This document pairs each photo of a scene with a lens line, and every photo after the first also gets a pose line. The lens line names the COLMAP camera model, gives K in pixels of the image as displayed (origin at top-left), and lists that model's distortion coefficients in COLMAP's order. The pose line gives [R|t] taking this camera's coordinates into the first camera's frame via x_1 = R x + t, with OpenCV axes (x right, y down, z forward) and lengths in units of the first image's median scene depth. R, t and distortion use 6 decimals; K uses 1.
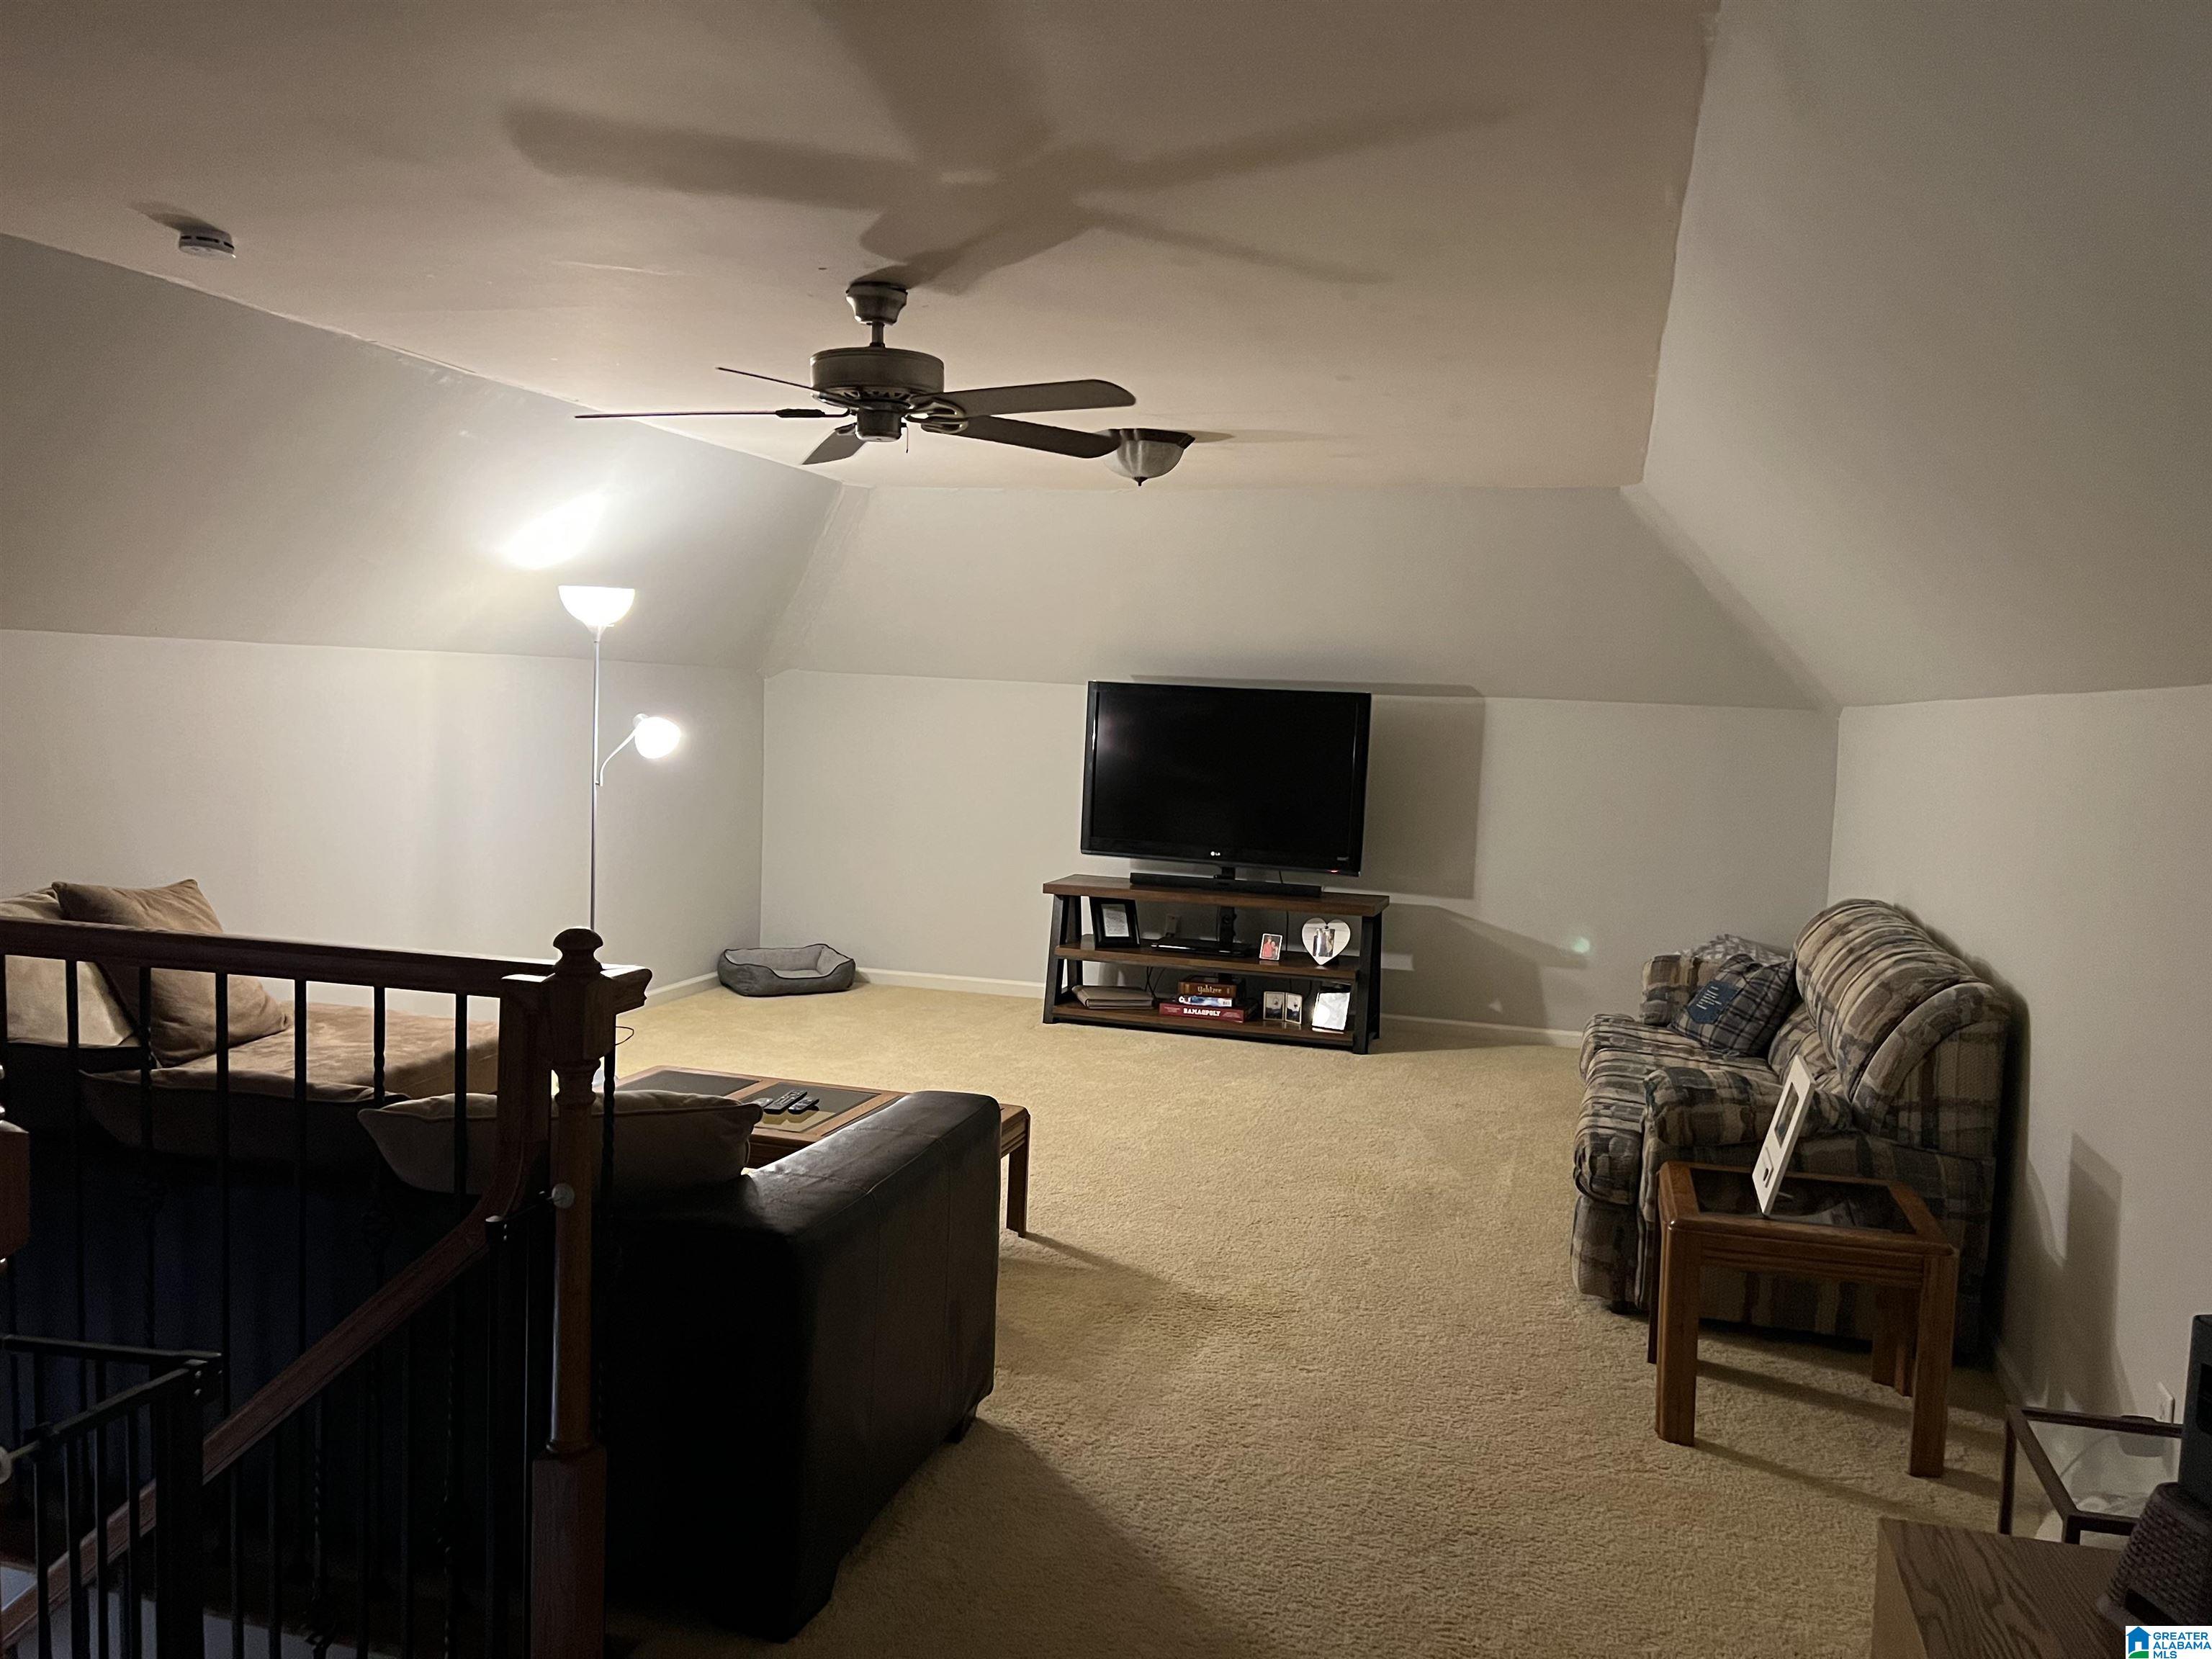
lens RADIAL K [[1646.4, 0, 1109.4], [0, 1646.4, 822.4], [0, 0, 1]] dist [0.066007, -0.084949]
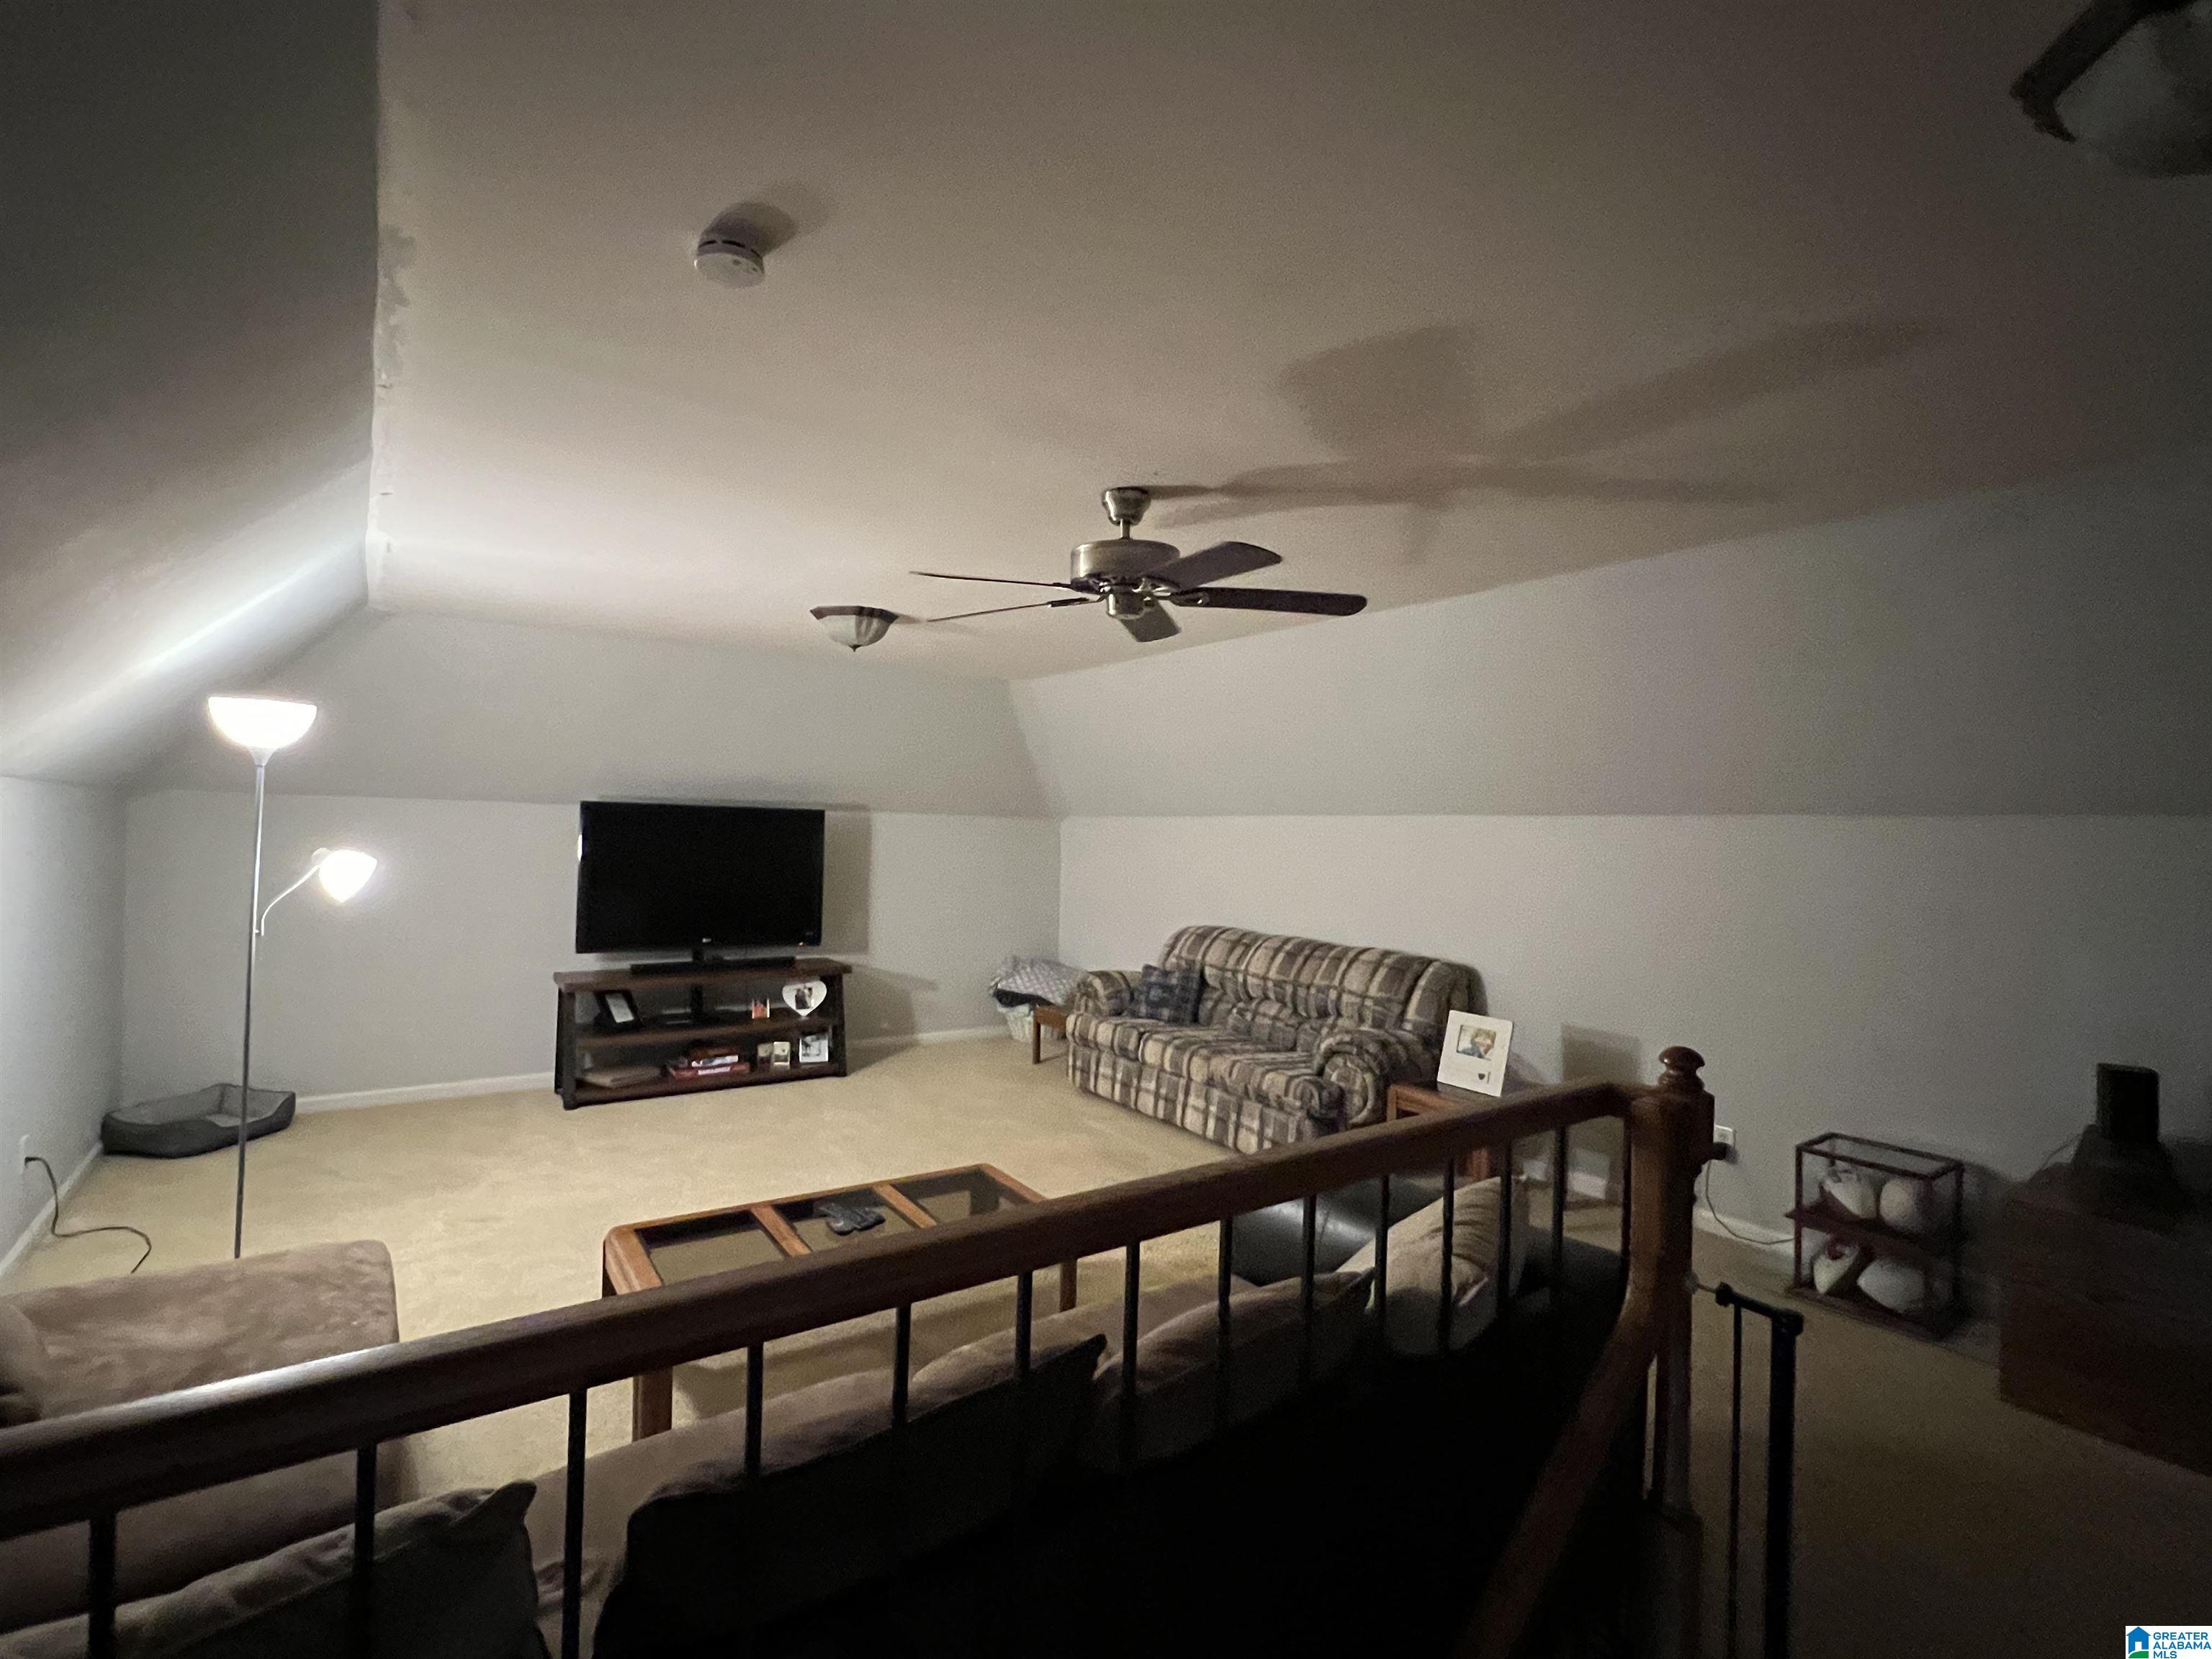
lens RADIAL K [[1045.6, 0, 1107.9], [0, 1045.6, 834.5], [0, 0, 1]] dist [0.001274, 0.000263]
pose [[0.611411, -0.027751, 0.790826, -0.376188], [0.059318, 0.998180, -0.010833, -0.034665], [-0.789087, 0.053533, 0.611945, 0.284051]]
